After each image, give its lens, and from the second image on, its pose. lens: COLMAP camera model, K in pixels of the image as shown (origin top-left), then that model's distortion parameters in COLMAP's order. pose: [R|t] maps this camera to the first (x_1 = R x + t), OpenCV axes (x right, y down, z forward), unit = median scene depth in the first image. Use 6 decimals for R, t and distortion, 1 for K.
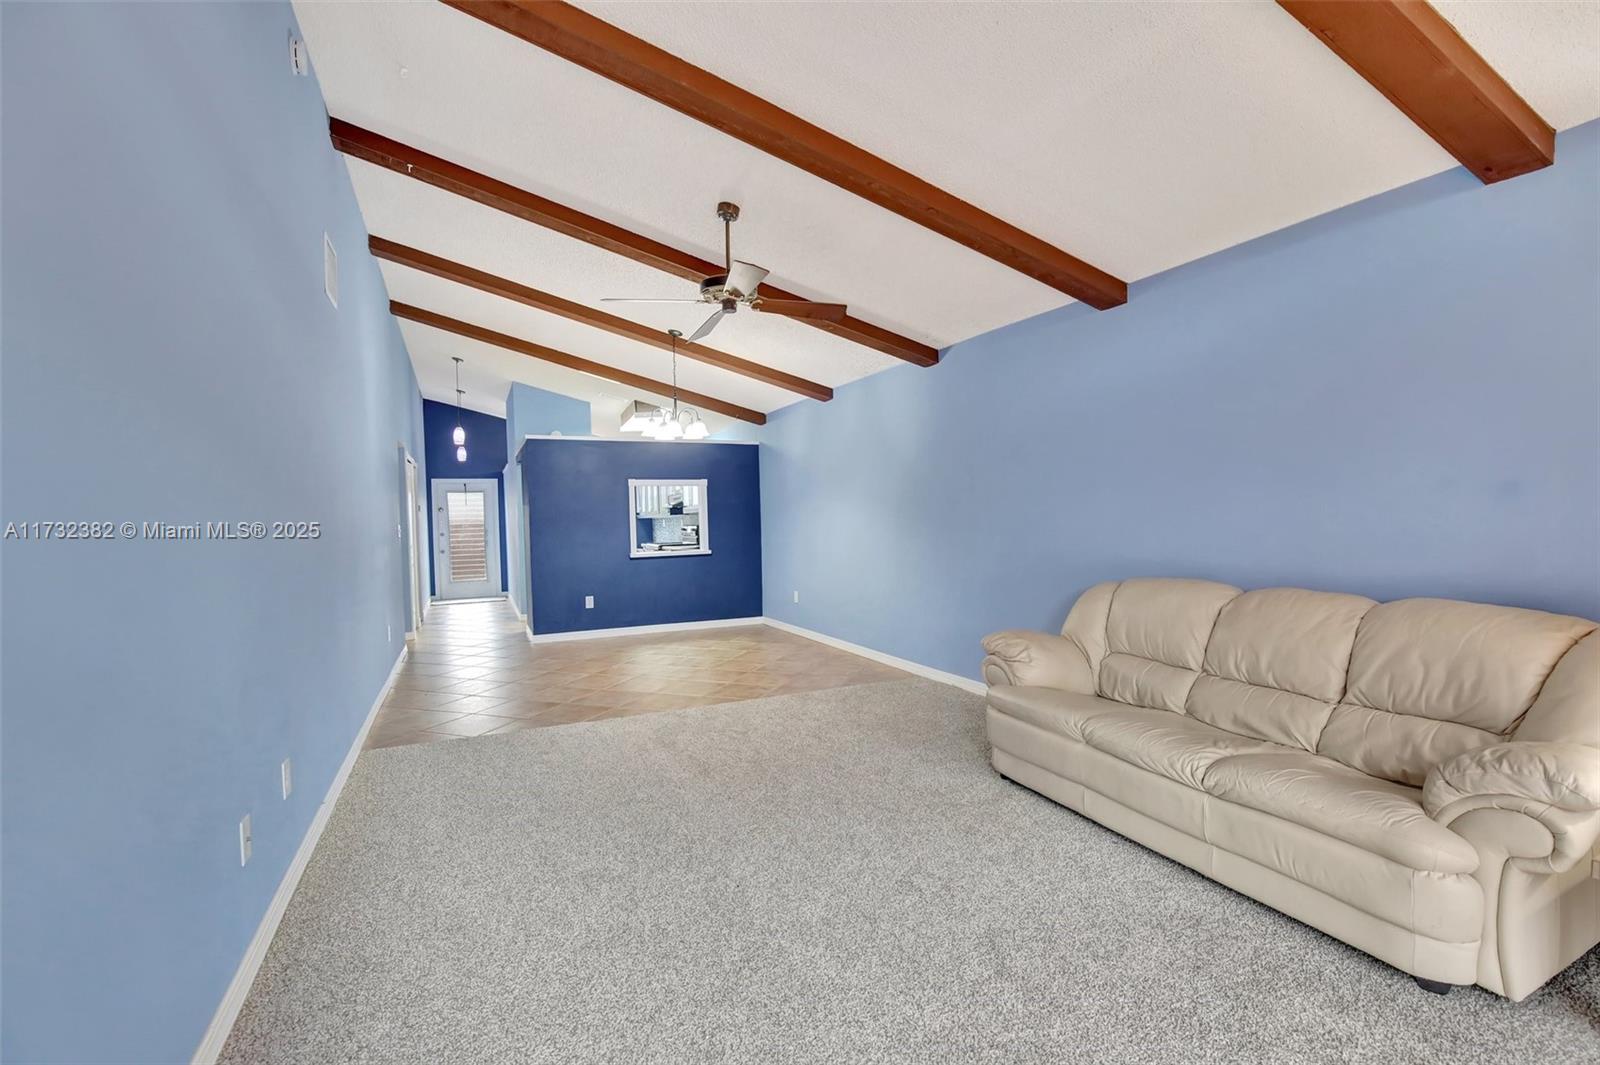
lens RADIAL K [[753.7, 0, 800.0], [0, 753.7, 532.5], [0, 0, 1]] dist [-0.010160, -0.000560]
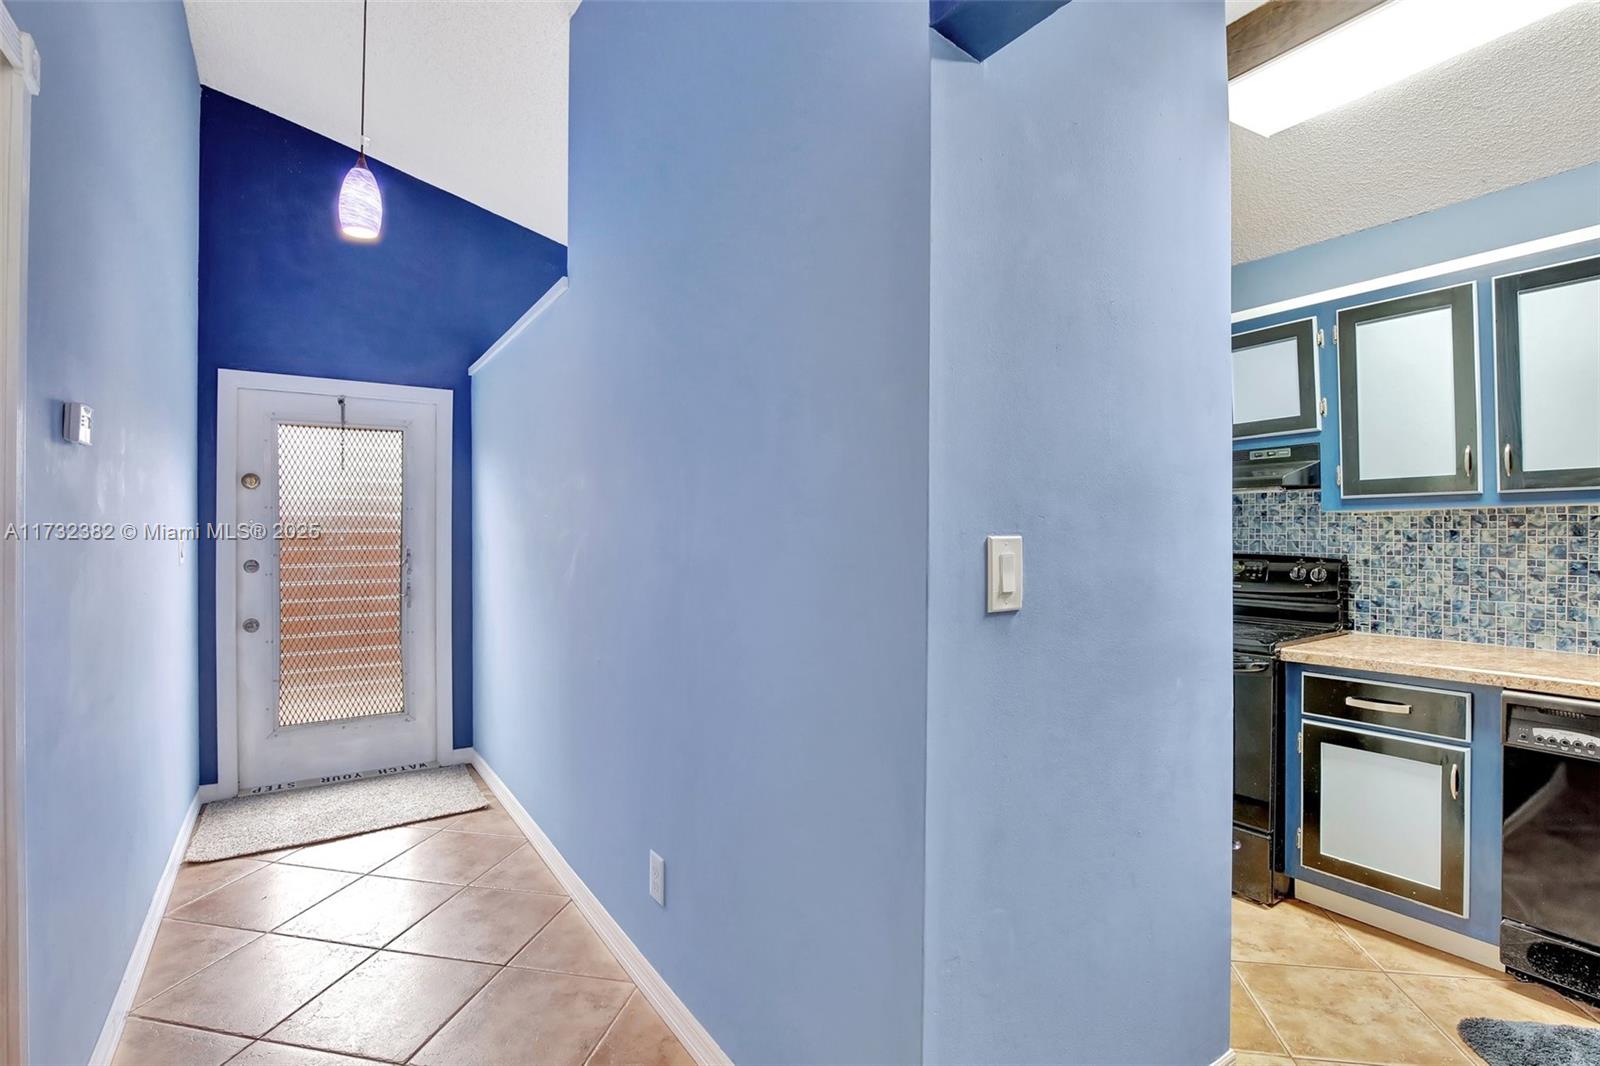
lens RADIAL K [[753.7, 0, 800.0], [0, 753.7, 533.0], [0, 0, 1]] dist [-0.010160, -0.000560]
pose [[0.984274, 0.019393, 0.175582, -0.362535], [-0.012689, 0.999150, -0.039227, -0.001466], [-0.176194, 0.036382, 0.983683, 0.771034]]
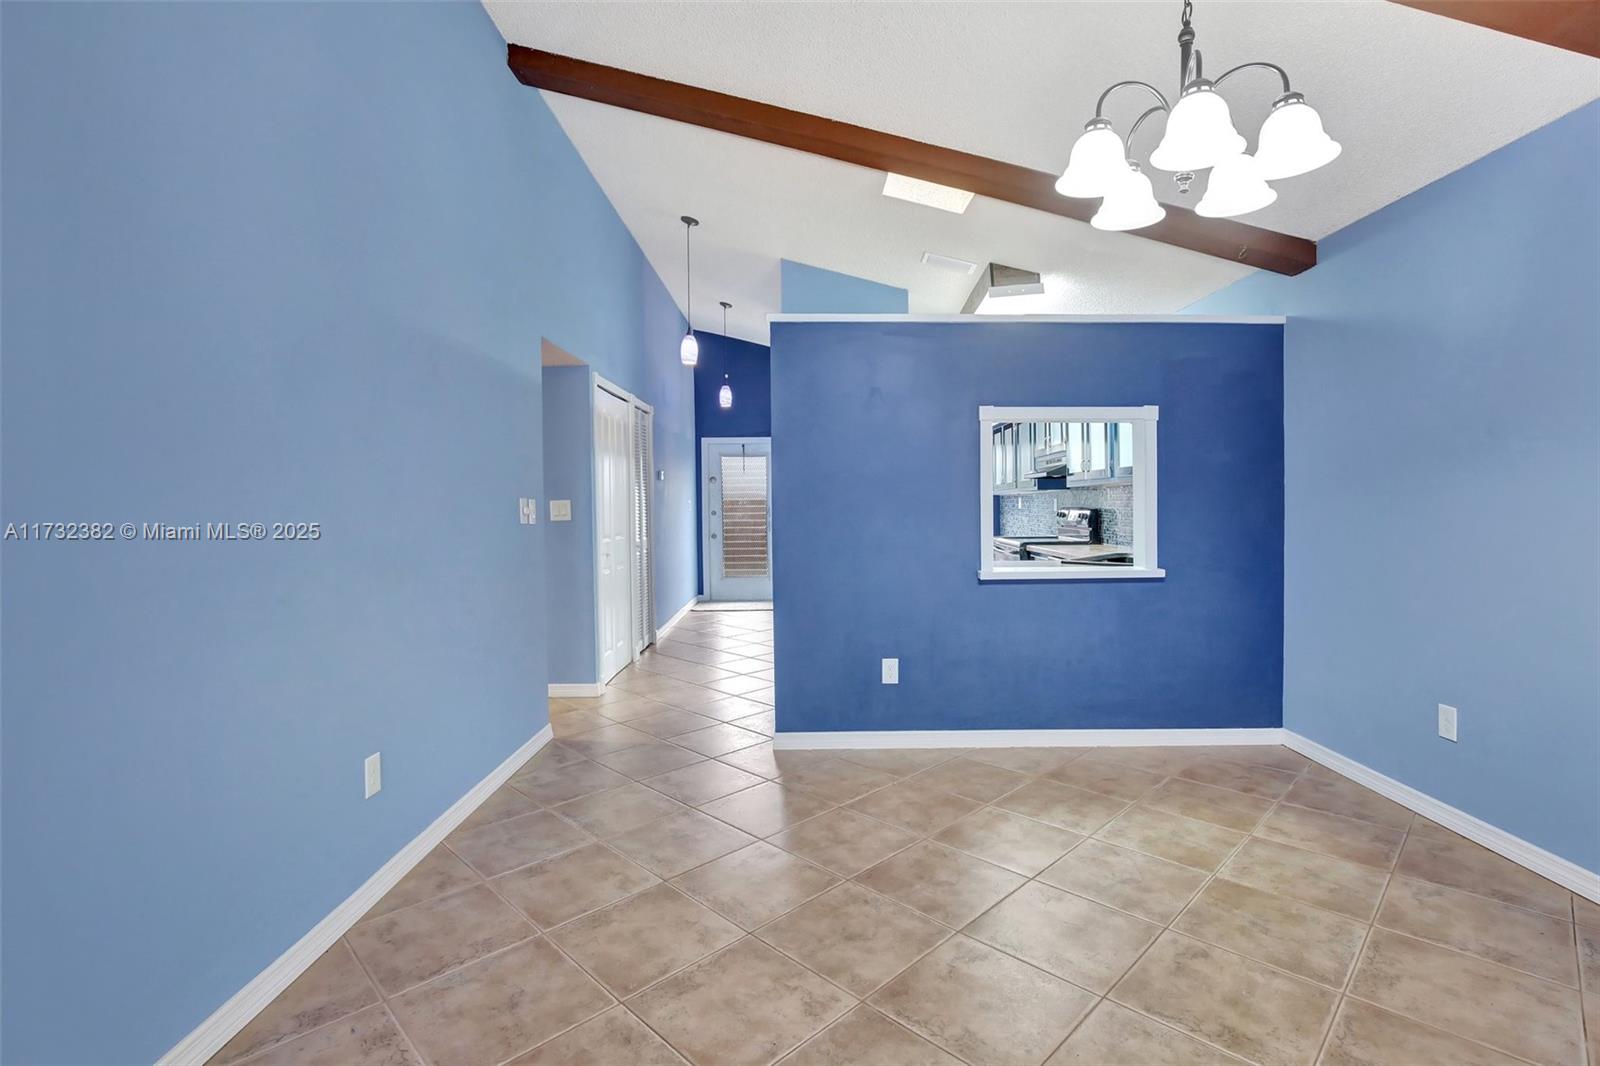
lens RADIAL K [[766.1, 0, 809.6], [0, 766.1, 514.8], [0, 0, 1]] dist [-0.018369, 0.000067]
pose [[0.916963, 0.025026, -0.398185, -0.099348], [-0.023351, 0.999686, 0.009057, -0.005200], [0.398287, 0.000993, 0.917260, 0.390396]]
